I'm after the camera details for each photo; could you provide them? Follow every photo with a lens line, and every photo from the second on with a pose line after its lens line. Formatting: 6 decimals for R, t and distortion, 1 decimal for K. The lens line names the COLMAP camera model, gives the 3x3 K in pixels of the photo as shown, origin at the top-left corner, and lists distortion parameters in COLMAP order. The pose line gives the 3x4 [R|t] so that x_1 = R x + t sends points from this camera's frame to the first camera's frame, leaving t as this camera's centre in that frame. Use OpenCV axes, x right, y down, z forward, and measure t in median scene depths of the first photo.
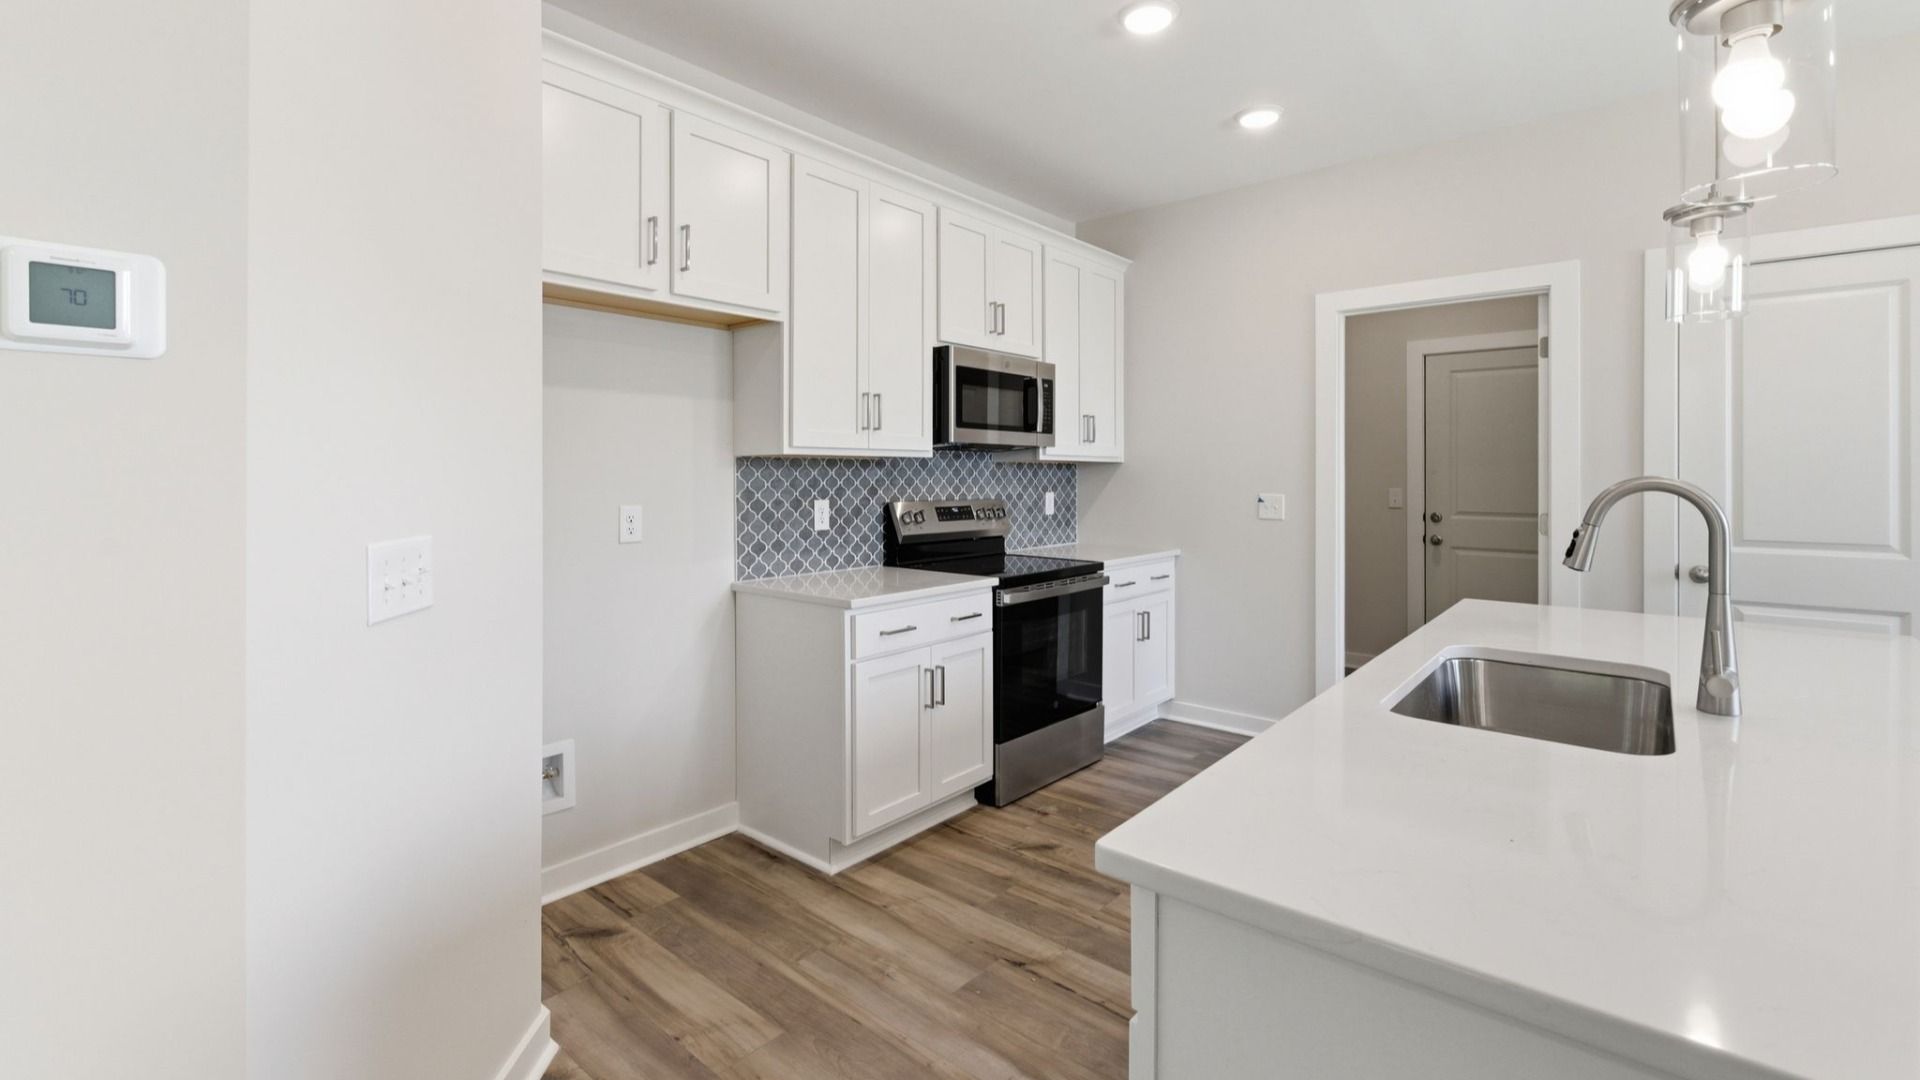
lens RADIAL K [[838.8, 0, 945.0], [0, 838.8, 470.7], [0, 0, 1]] dist [0.000424, 0.002854]
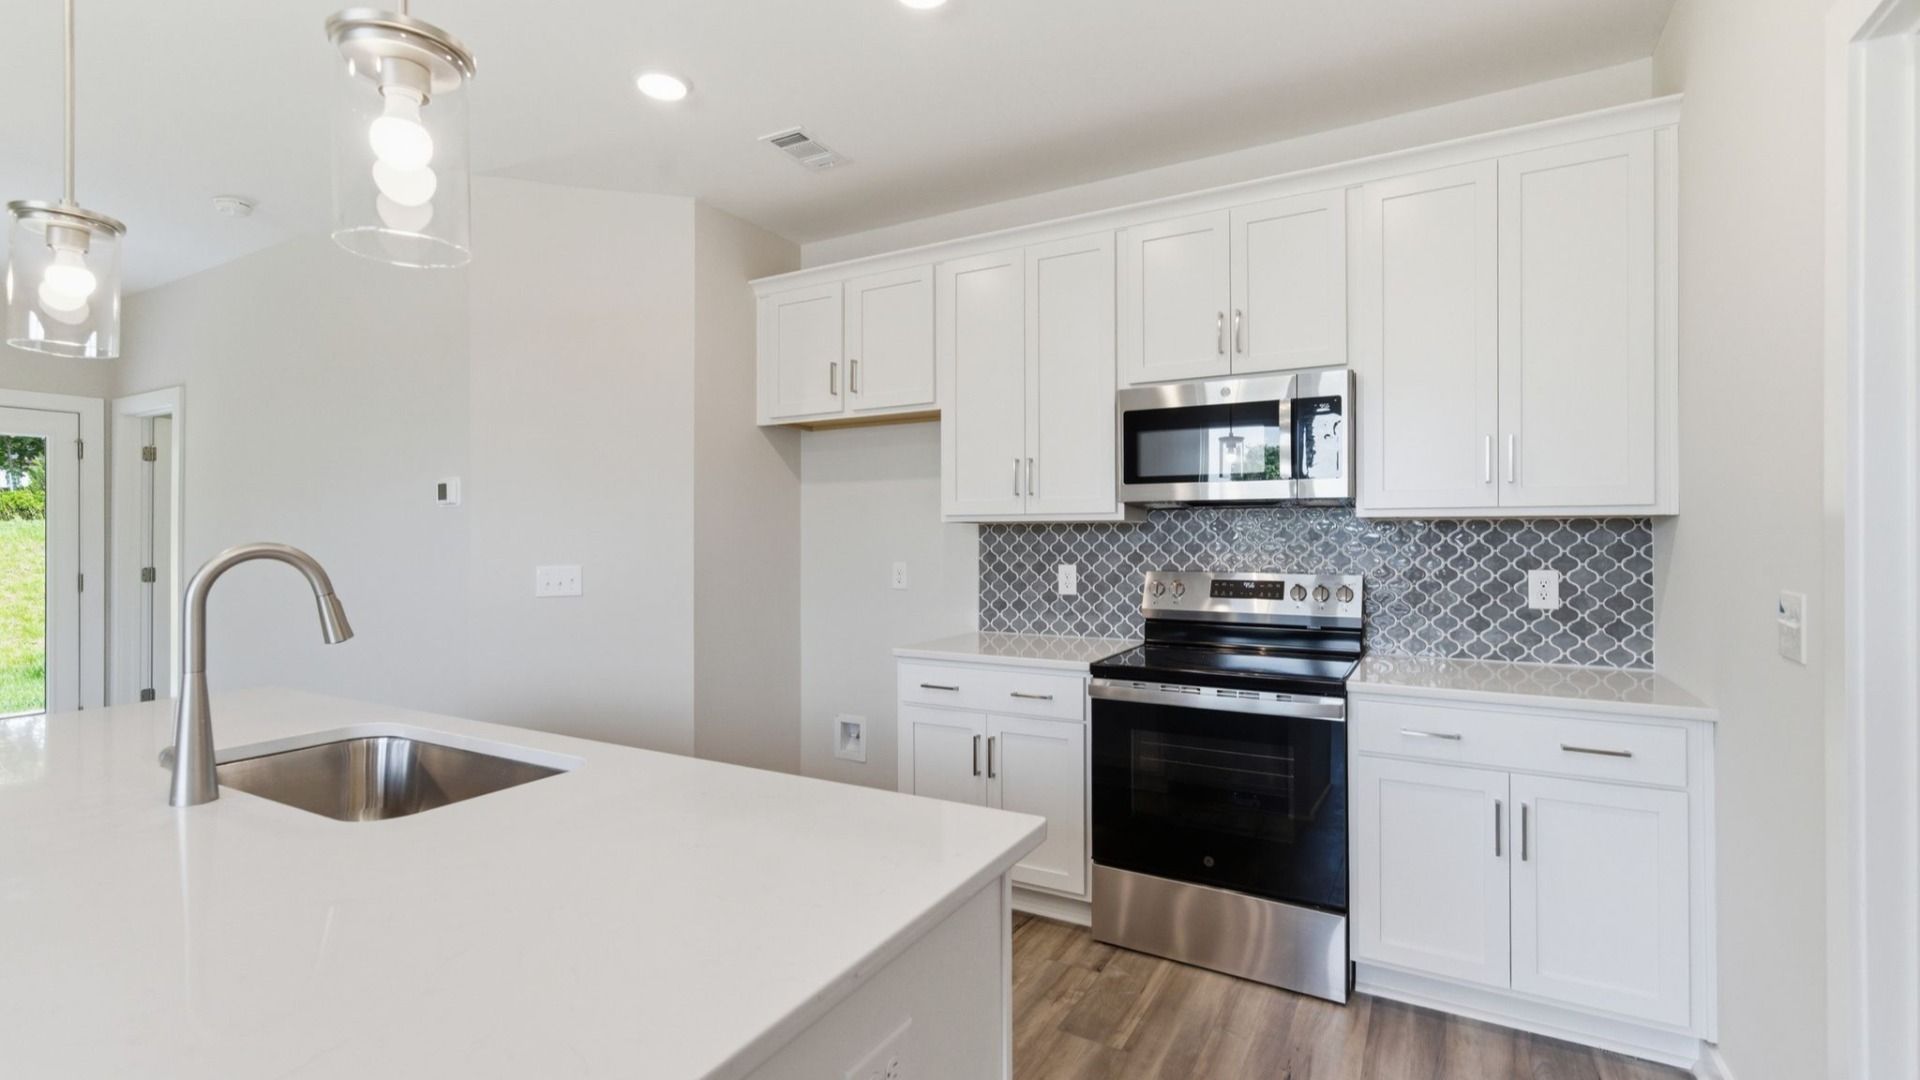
lens RADIAL K [[838.8, 0, 958.9], [0, 838.8, 533.4], [0, 0, 1]] dist [0.000424, 0.002854]
pose [[0.200904, -0.009138, -0.979568, 0.843443], [0.005126, 0.999953, -0.008277, 0.004898], [0.979598, -0.003358, 0.200941, 0.693616]]
